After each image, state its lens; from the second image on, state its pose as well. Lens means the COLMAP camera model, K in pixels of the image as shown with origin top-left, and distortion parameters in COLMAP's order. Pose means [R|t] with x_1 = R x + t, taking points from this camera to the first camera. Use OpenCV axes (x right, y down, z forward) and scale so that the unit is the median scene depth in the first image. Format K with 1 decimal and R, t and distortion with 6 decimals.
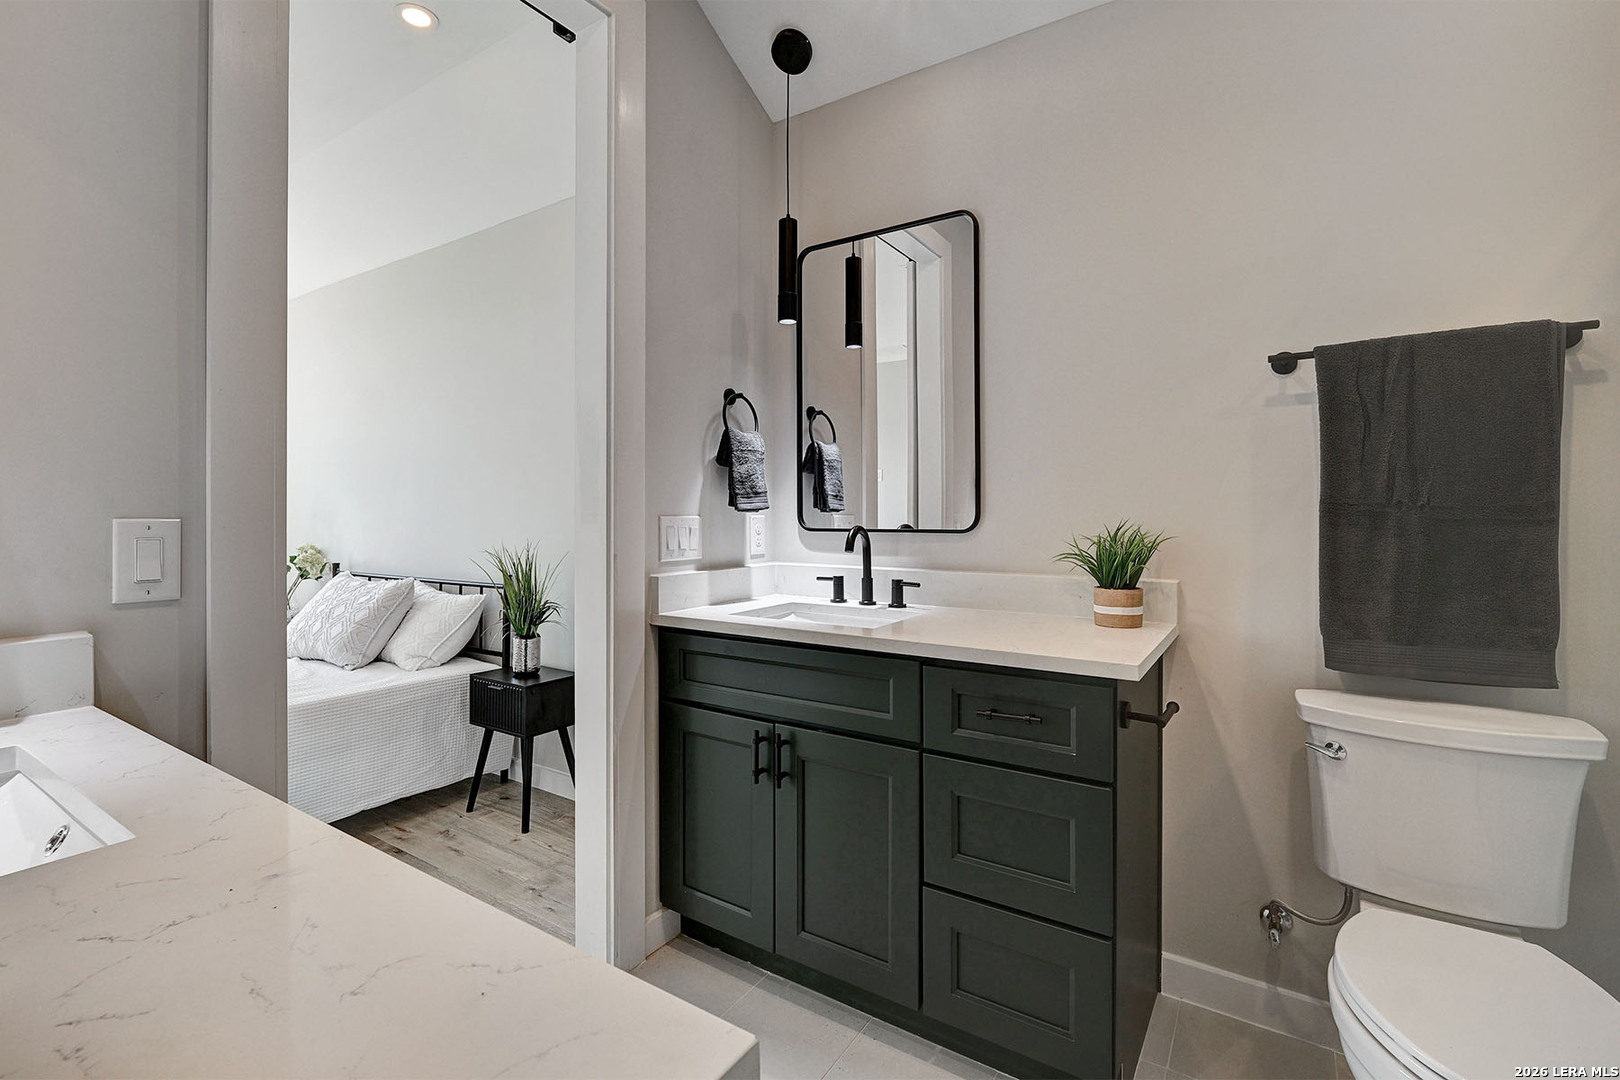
lens RADIAL K [[715.9, 0, 808.2], [0, 715.9, 517.7], [0, 0, 1]] dist [-0.025423, 0.000028]
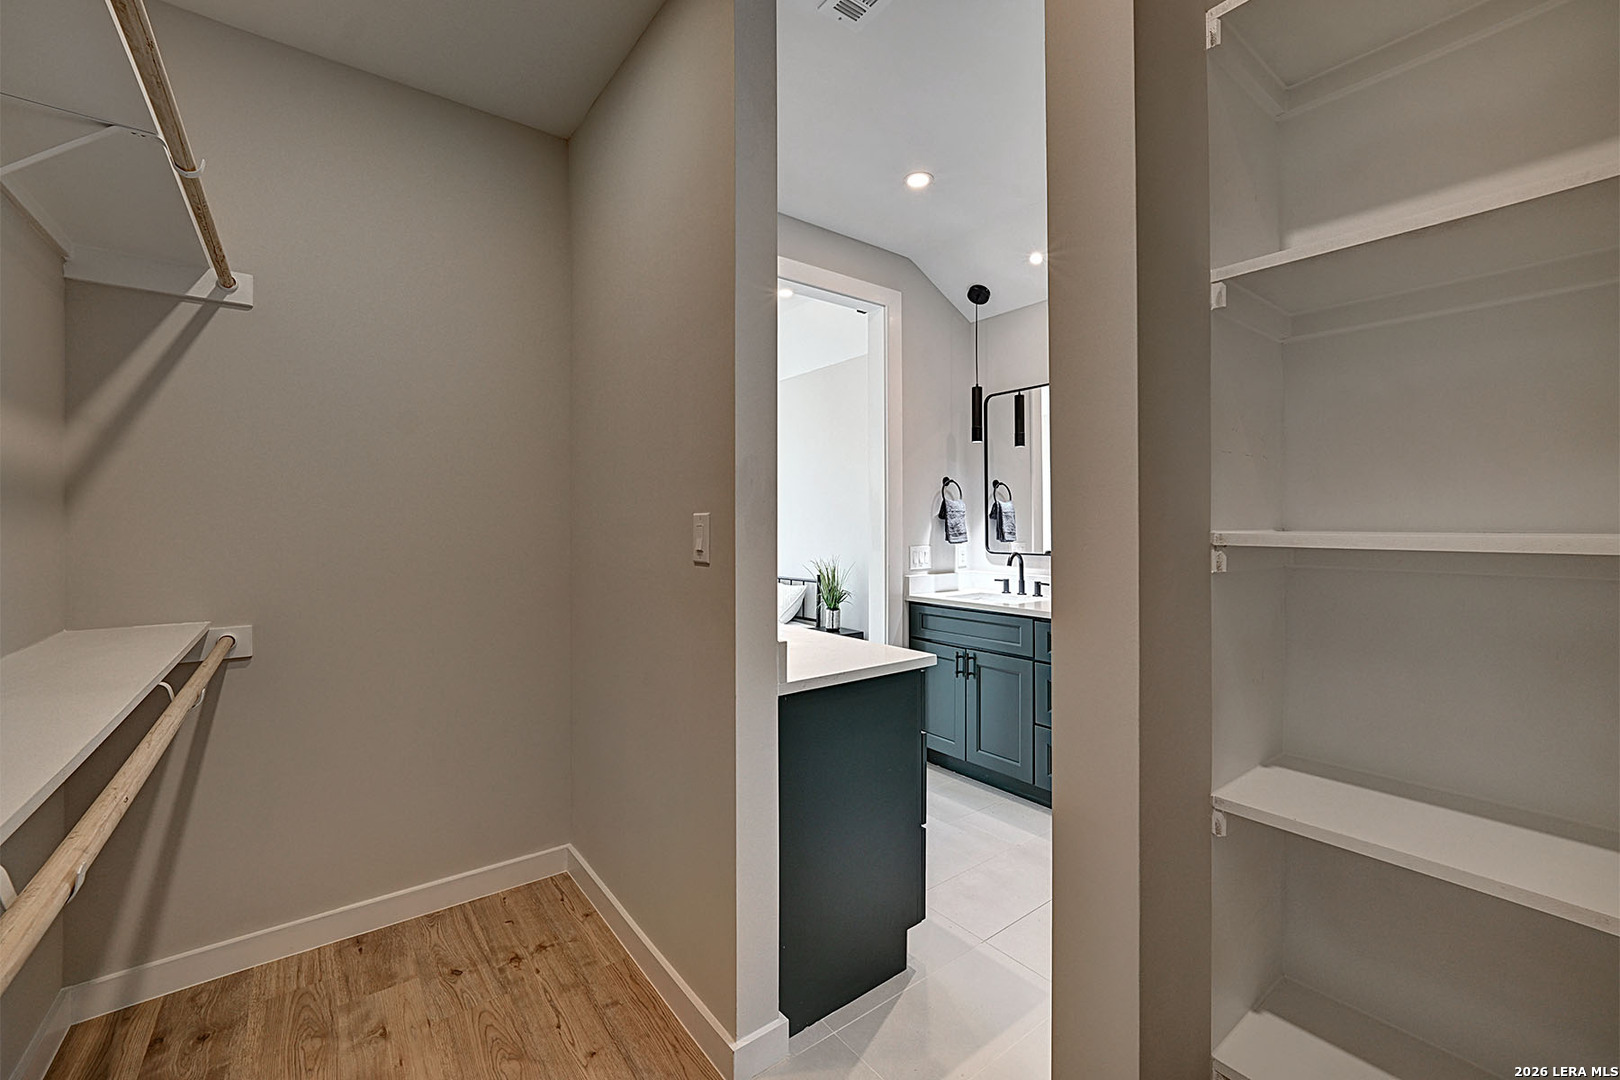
lens RADIAL K [[662.4, 0, 809.1], [0, 662.4, 529.8], [0, 0, 1]] dist [-0.000186, 0.000281]
pose [[0.943273, -0.001748, -0.332013, 0.130713], [0.003697, 0.999979, 0.005237, -0.055023], [0.331997, -0.006168, 0.943260, -0.771770]]
